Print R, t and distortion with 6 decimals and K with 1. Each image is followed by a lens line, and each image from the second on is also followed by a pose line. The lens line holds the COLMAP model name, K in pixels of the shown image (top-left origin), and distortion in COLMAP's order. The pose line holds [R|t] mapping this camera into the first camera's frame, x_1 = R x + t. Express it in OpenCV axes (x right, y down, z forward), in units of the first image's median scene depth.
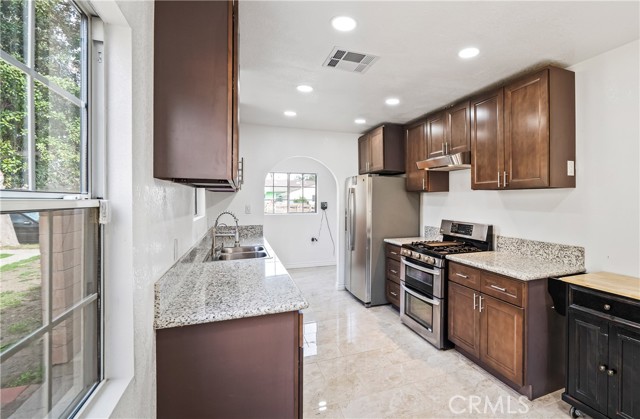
lens RADIAL K [[304.3, 0, 356.2], [0, 304.3, 195.1], [0, 0, 1]] dist [-0.012375, 0.000028]
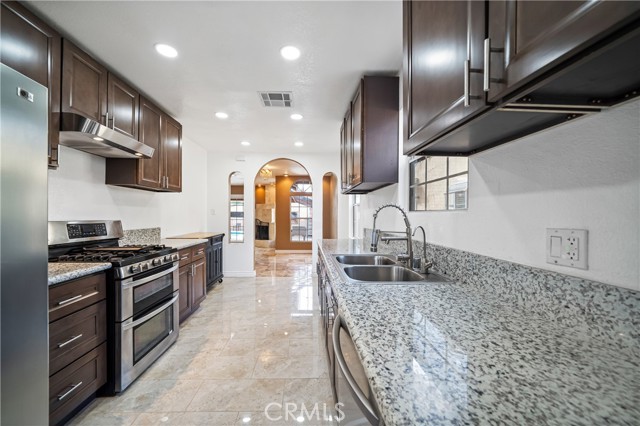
lens RADIAL K [[237.0, 0, 318.3], [0, 237.0, 214.8], [0, 0, 1]] dist [-0.001655, -0.000242]
pose [[-0.947932, 0.005935, 0.318418, -0.430310], [0.001272, 0.999889, -0.014850, 0.095699], [-0.318470, -0.013672, -0.947834, 1.569416]]
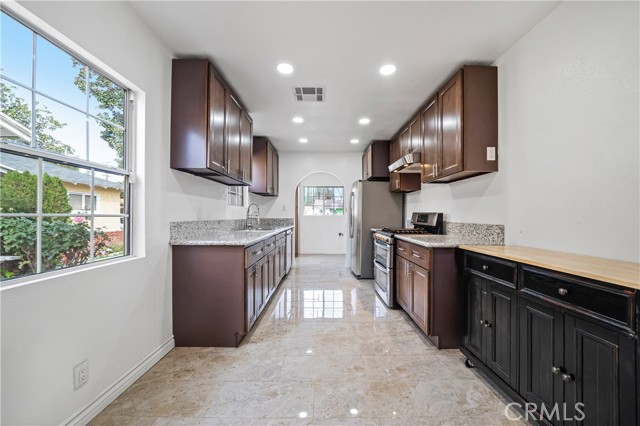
lens RADIAL K [[231.9, 0, 321.3], [0, 231.9, 214.0], [0, 0, 1]] dist [-0.016023, 0.000297]
pose [[0.928099, 0.003641, -0.372317, 0.354880], [-0.001776, 0.999984, 0.005351, 0.102290], [0.372330, -0.004305, 0.928090, -0.011535]]
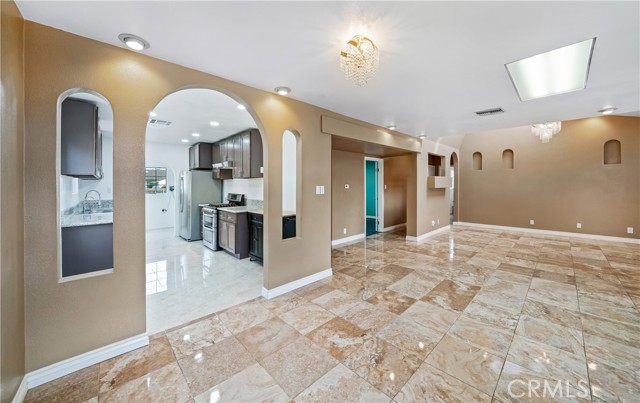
lens RADIAL K [[240.3, 0, 328.7], [0, 240.3, 180.8], [0, 0, 1]] dist [-0.028329, 0.000061]
pose [[0.926527, -0.000691, 0.376228, 0.374621], [0.002299, 0.999990, -0.003826, 0.008946], [-0.376222, 0.004410, 0.926519, -0.871832]]
